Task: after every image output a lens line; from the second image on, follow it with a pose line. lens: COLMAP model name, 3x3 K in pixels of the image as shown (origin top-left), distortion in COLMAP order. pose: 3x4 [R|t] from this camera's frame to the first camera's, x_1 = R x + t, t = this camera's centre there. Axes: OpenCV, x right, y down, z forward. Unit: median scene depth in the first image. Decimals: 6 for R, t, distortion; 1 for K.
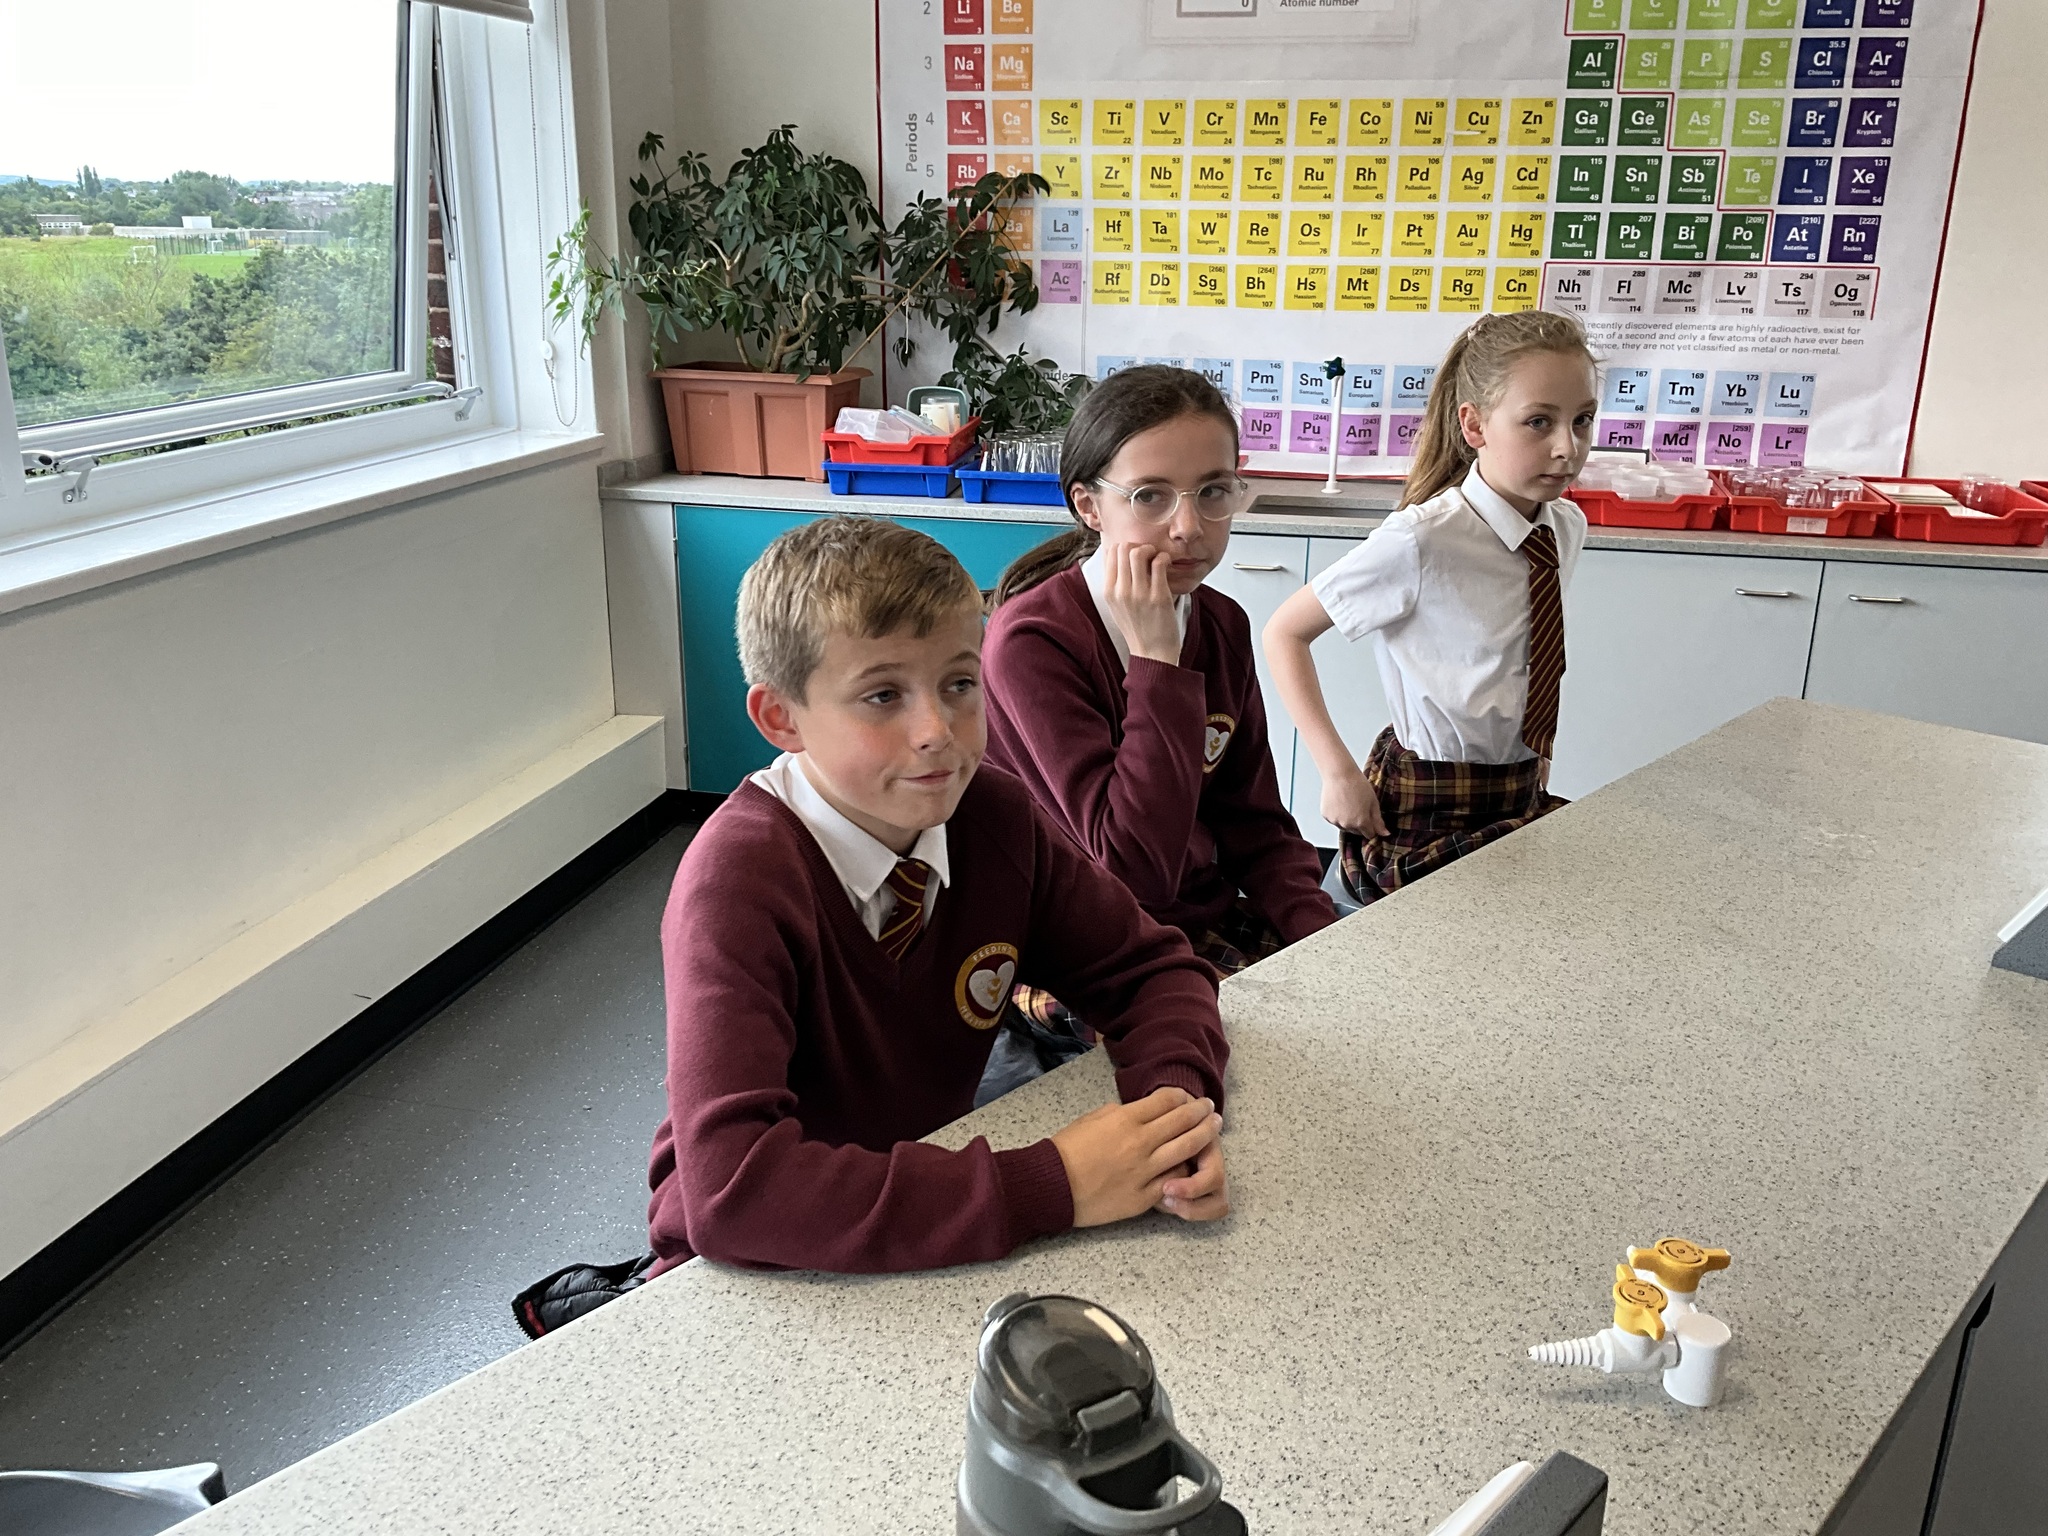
lens RADIAL K [[1722.0, 0, 1024.0], [0, 1722.0, 768.0], [0, 0, 1]] dist [0.095223, -0.151809]
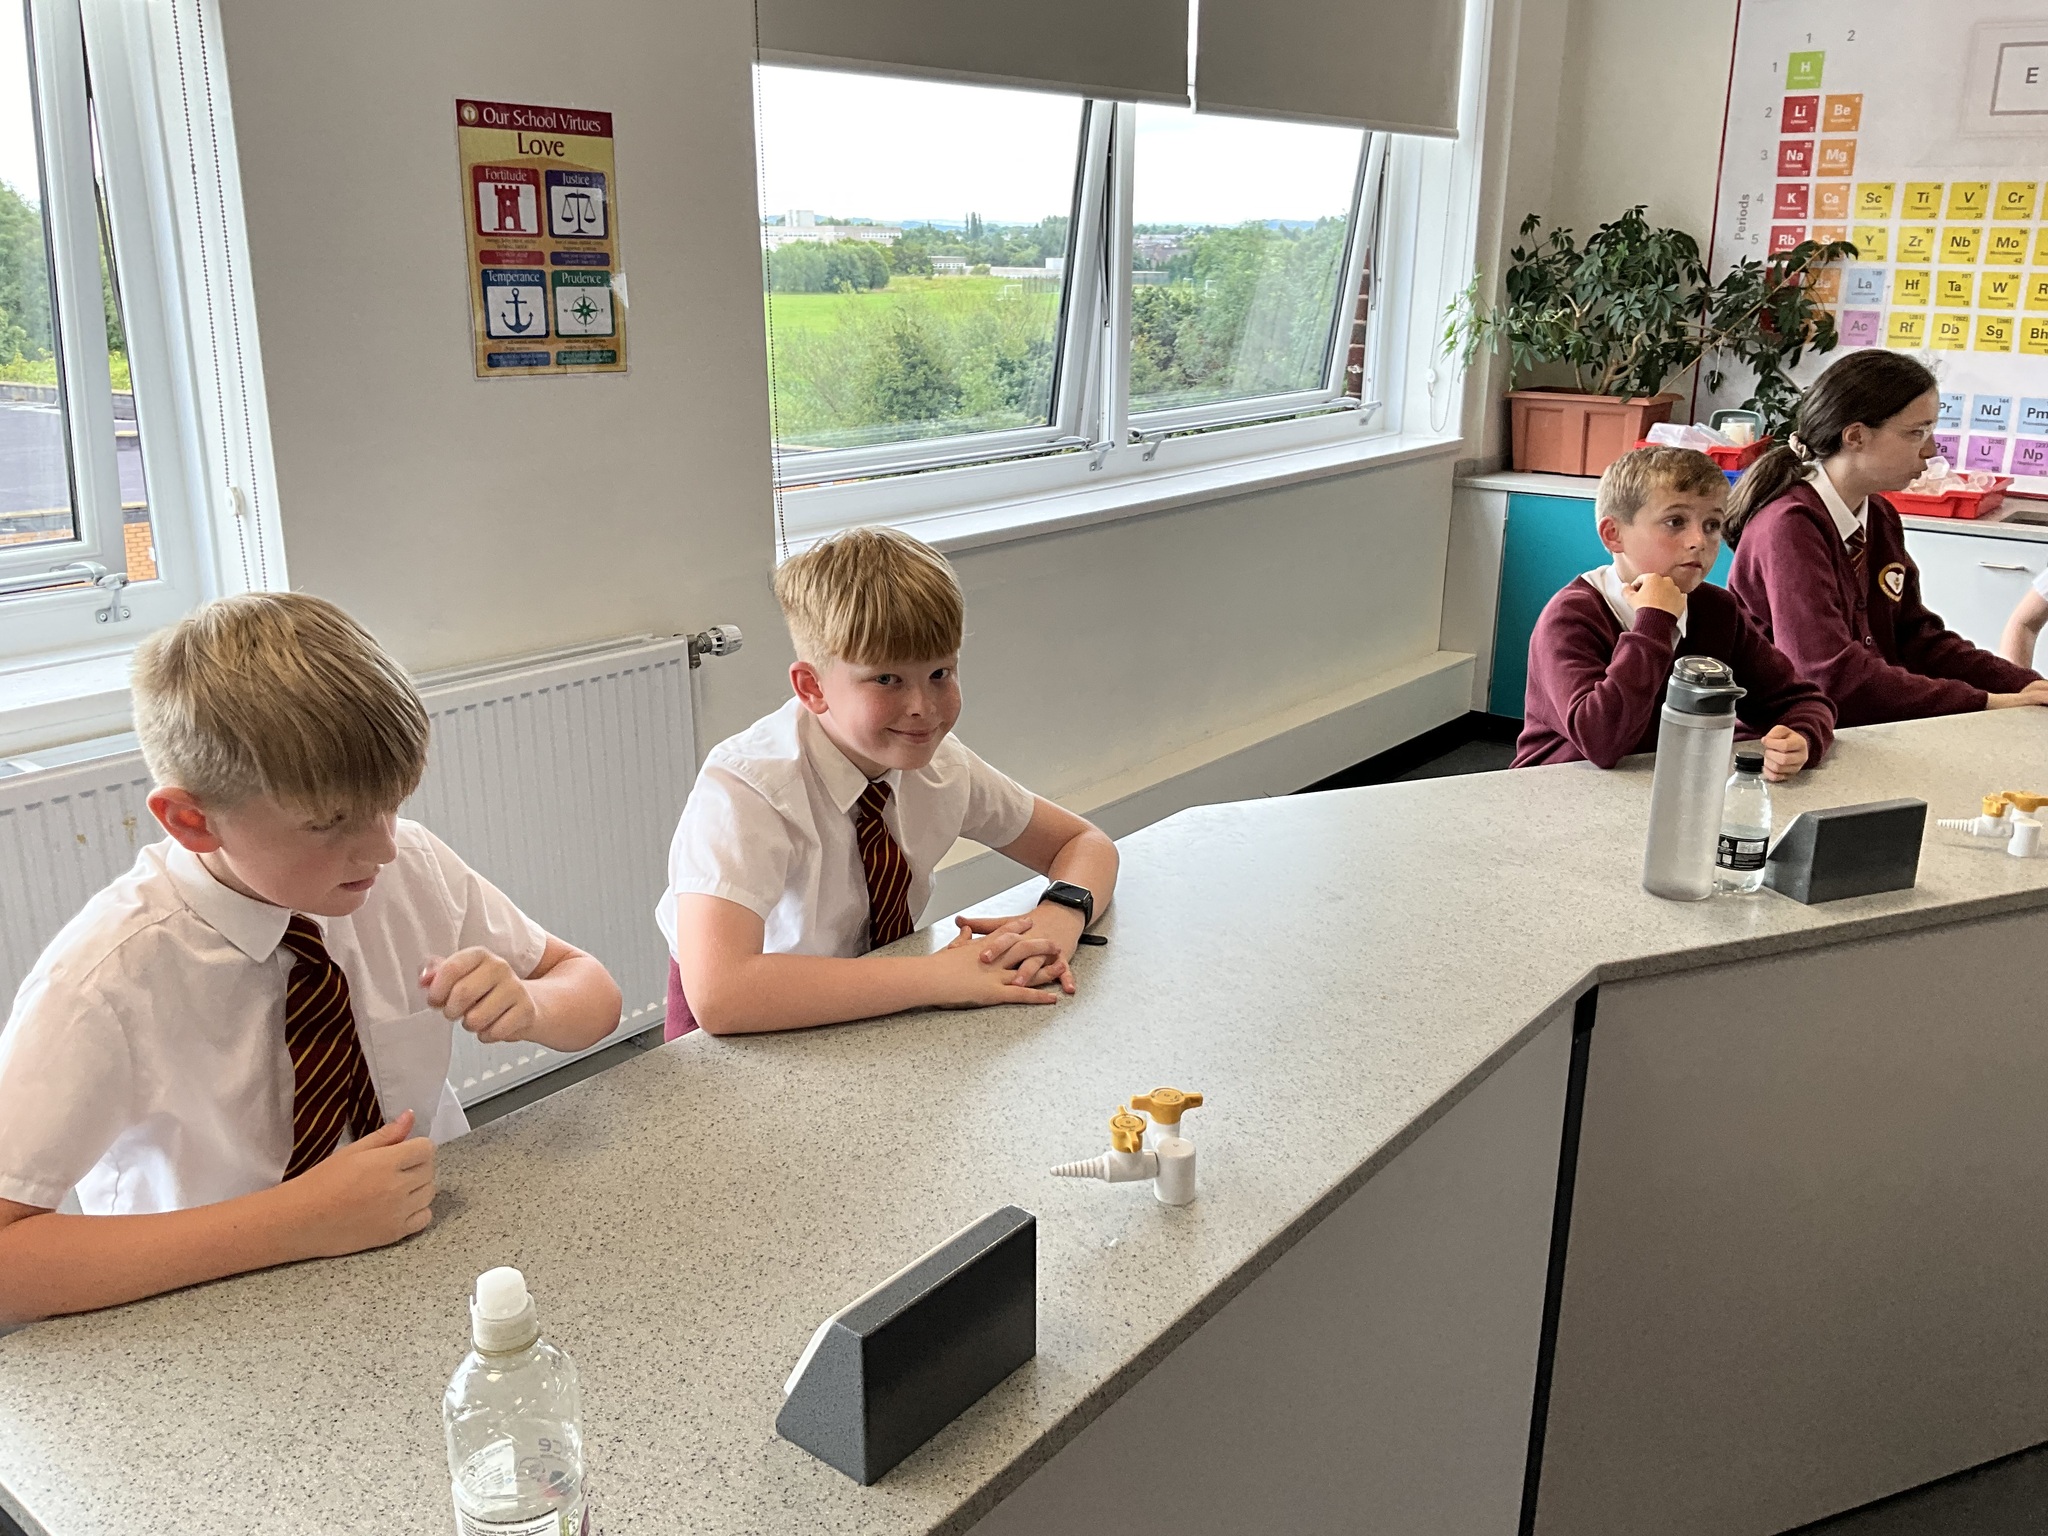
lens RADIAL K [[1725.4, 0, 1024.0], [0, 1725.4, 768.0], [0, 0, 1]] dist [0.100736, -0.185562]
pose [[0.903806, 0.120169, -0.410723, 0.033348], [-0.128448, 0.991688, 0.007496, 0.092204], [0.408210, 0.045982, 0.911729, -0.346770]]
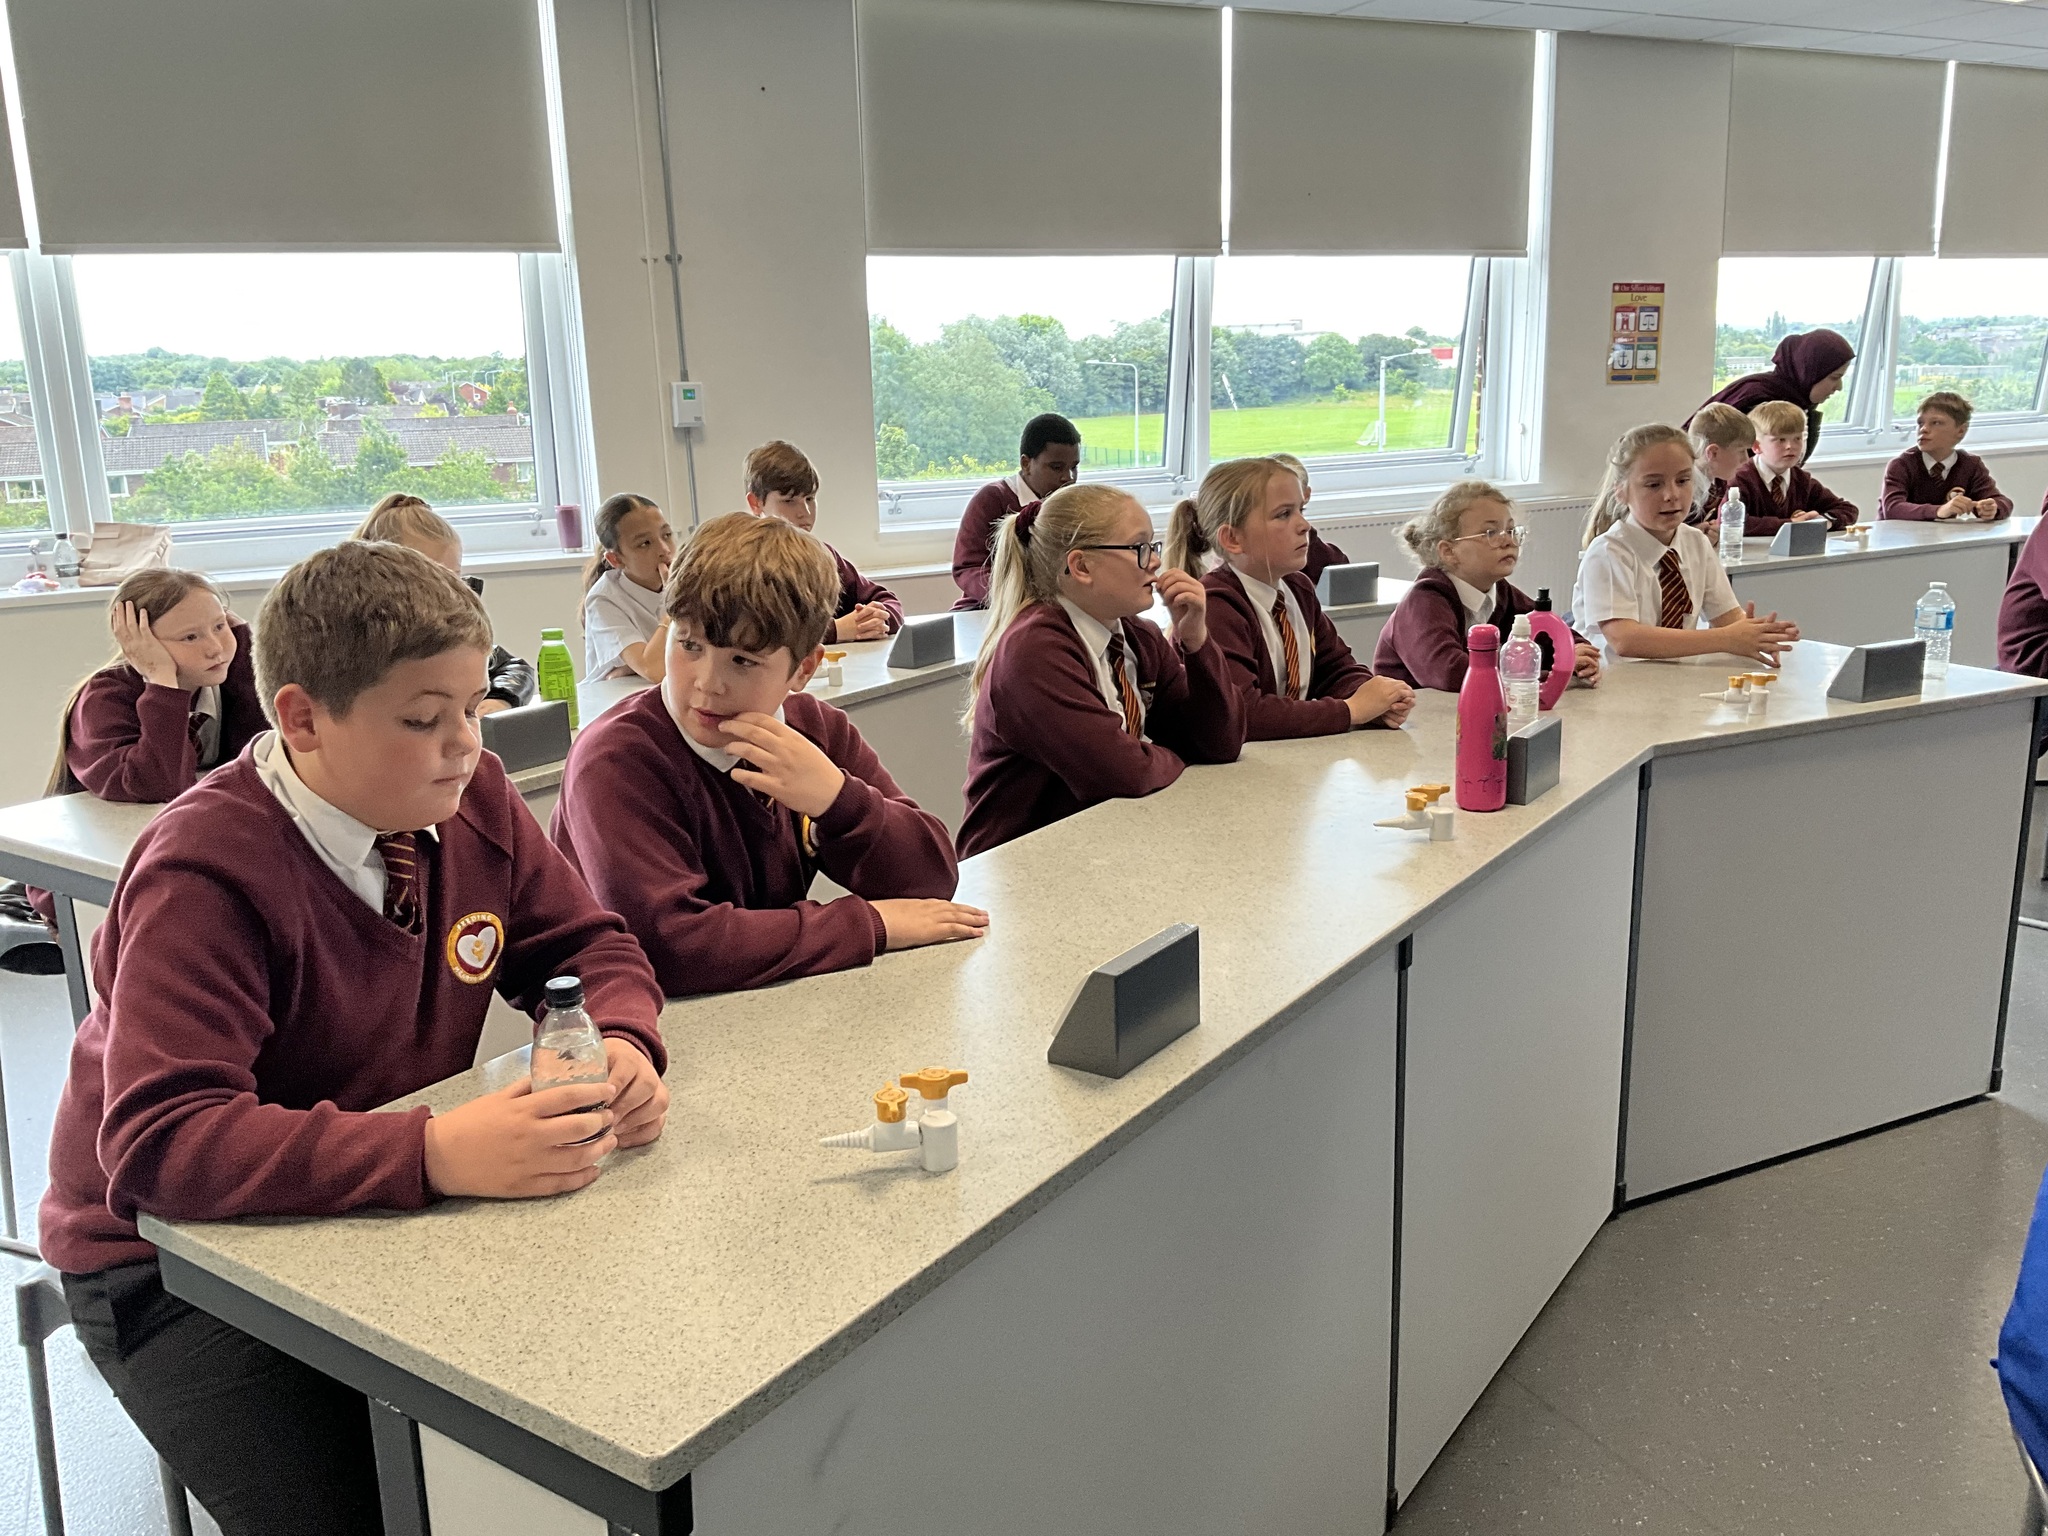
lens RADIAL K [[1735.9, 0, 1024.0], [0, 1735.9, 768.0], [0, 0, 1]] dist [-0.003745, -0.016365]
pose [[0.644542, 0.141298, -0.751399, 0.534754], [-0.195264, 0.980605, 0.016904, 0.433936], [0.739214, 0.135826, 0.659632, -1.348858]]
